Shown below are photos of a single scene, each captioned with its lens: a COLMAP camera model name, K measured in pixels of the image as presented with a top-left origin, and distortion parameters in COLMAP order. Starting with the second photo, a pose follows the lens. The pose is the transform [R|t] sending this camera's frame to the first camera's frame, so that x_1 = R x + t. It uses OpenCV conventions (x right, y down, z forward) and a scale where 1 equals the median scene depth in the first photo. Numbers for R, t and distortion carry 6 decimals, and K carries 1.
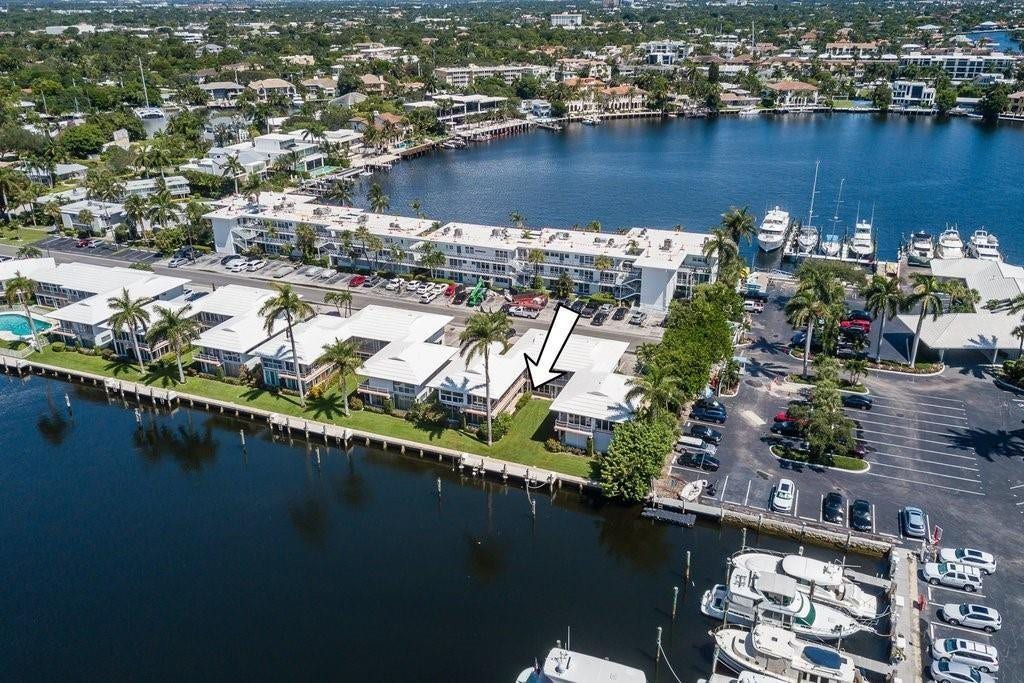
lens RADIAL K [[764.7, 0, 512.0], [0, 764.7, 341.5], [0, 0, 1]] dist [0.002057, 0.000256]
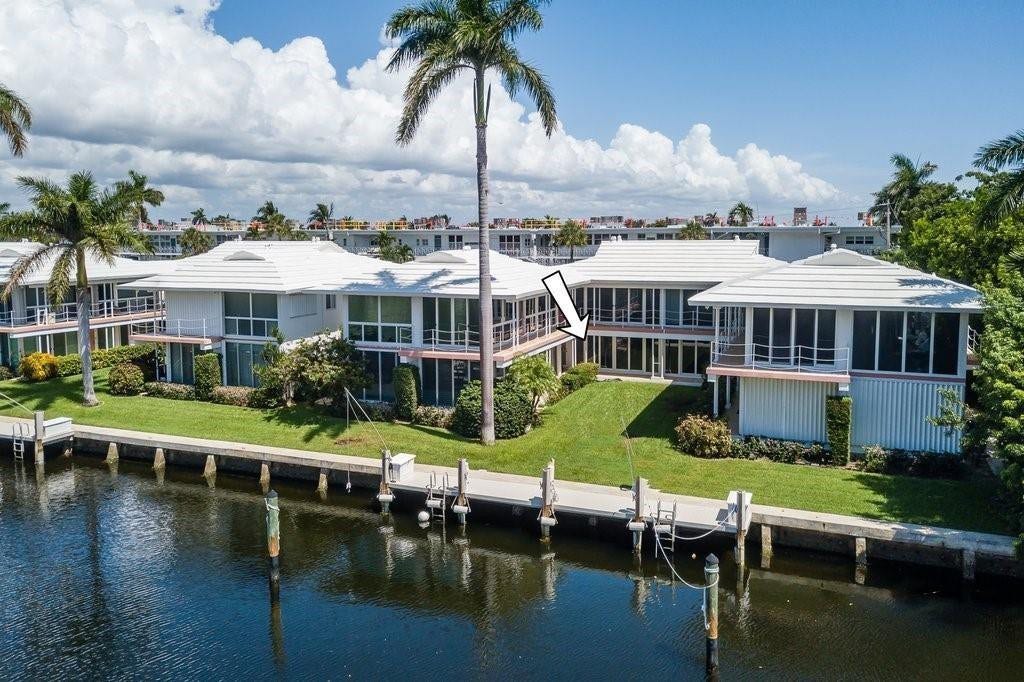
lens RADIAL K [[764.7, 0, 512.0], [0, 764.7, 341.0], [0, 0, 1]] dist [0.002057, 0.000256]
pose [[0.999999, -0.001081, 0.000760, -0.019244], [0.001250, 0.960517, -0.278220, 0.174231], [-0.000430, 0.278220, 0.960517, 0.671091]]
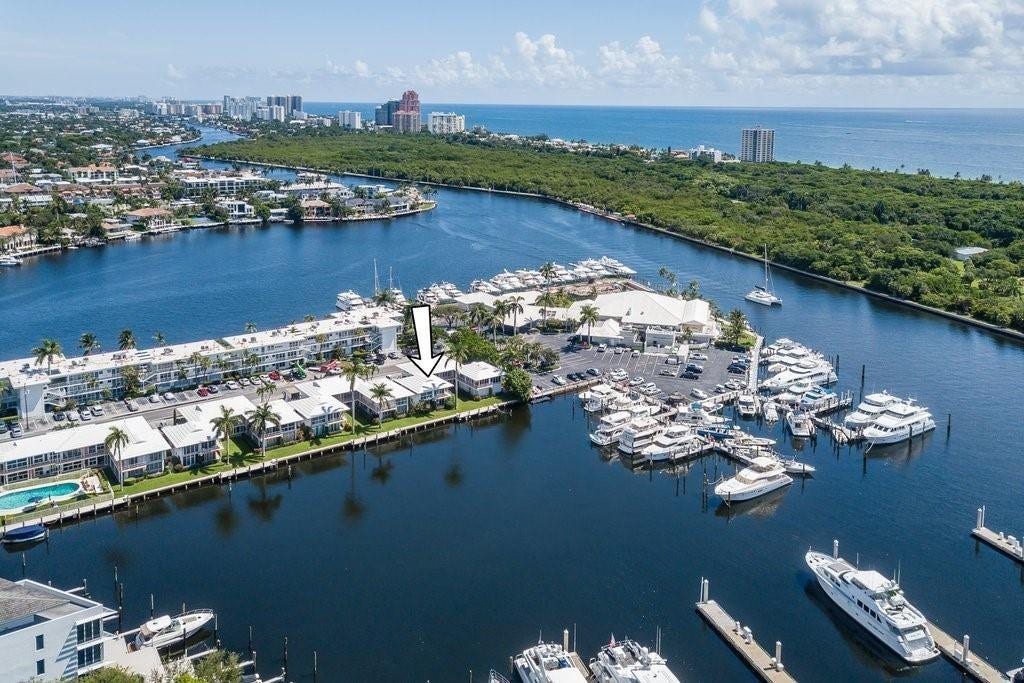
lens RADIAL K [[764.7, 0, 512.0], [0, 764.7, 341.5], [0, 0, 1]] dist [0.002057, 0.000256]
pose [[0.528827, -0.226301, 0.818004, -1.479459], [0.329083, 0.943072, 0.048154, -0.074826], [-0.782334, 0.243726, 0.573194, -0.284718]]
